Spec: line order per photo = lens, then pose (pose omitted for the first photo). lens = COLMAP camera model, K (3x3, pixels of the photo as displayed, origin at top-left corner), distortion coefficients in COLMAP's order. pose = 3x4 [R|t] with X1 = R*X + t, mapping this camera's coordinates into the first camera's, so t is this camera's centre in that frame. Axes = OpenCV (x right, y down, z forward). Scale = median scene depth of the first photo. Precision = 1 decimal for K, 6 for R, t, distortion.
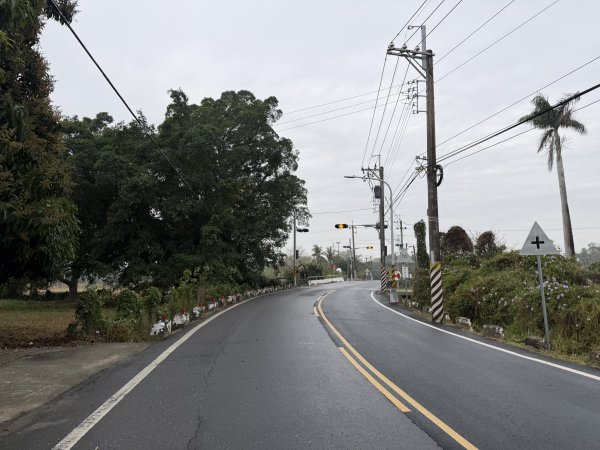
lens RADIAL K [[413.4, 0, 307.2], [0, 413.4, 225.4], [0, 0, 1]] dist [0.099393, -0.123354]
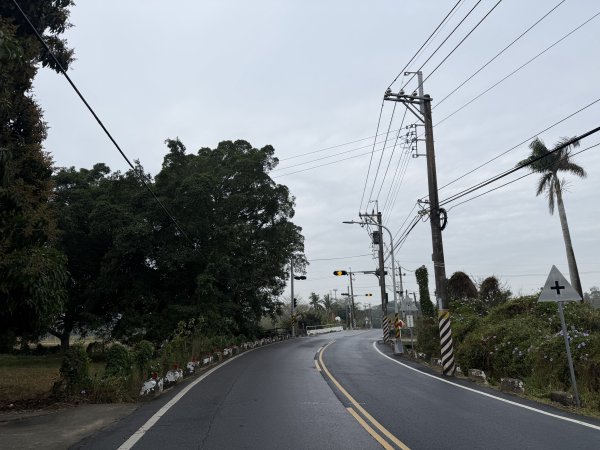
lens RADIAL K [[412.0, 0, 300.8], [0, 412.0, 236.1], [0, 0, 1]] dist [0.077670, -0.092436]
pose [[0.999894, -0.014128, -0.003449, -0.006941], [0.013762, 0.995892, -0.089494, 0.000908], [0.004699, 0.089437, 0.995981, 0.030035]]
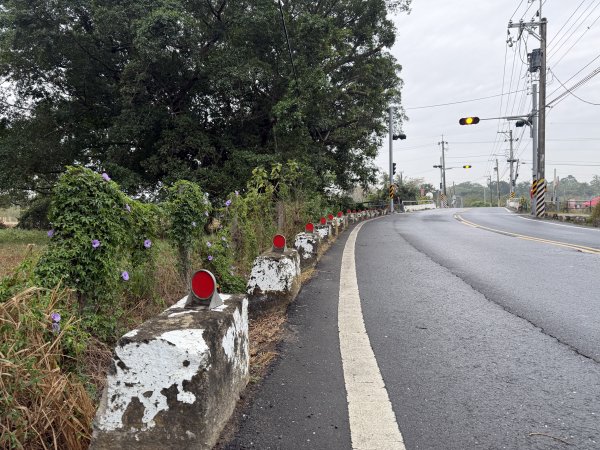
lens RADIAL K [[355.9, 0, 300.3], [0, 355.9, 236.7], [0, 0, 1]] dist [0.002848, -0.000057]
pose [[0.992789, -0.006392, -0.119708, -0.159376], [0.027870, 0.983523, 0.178624, 0.099421], [0.116594, -0.180672, 0.976608, 0.483143]]
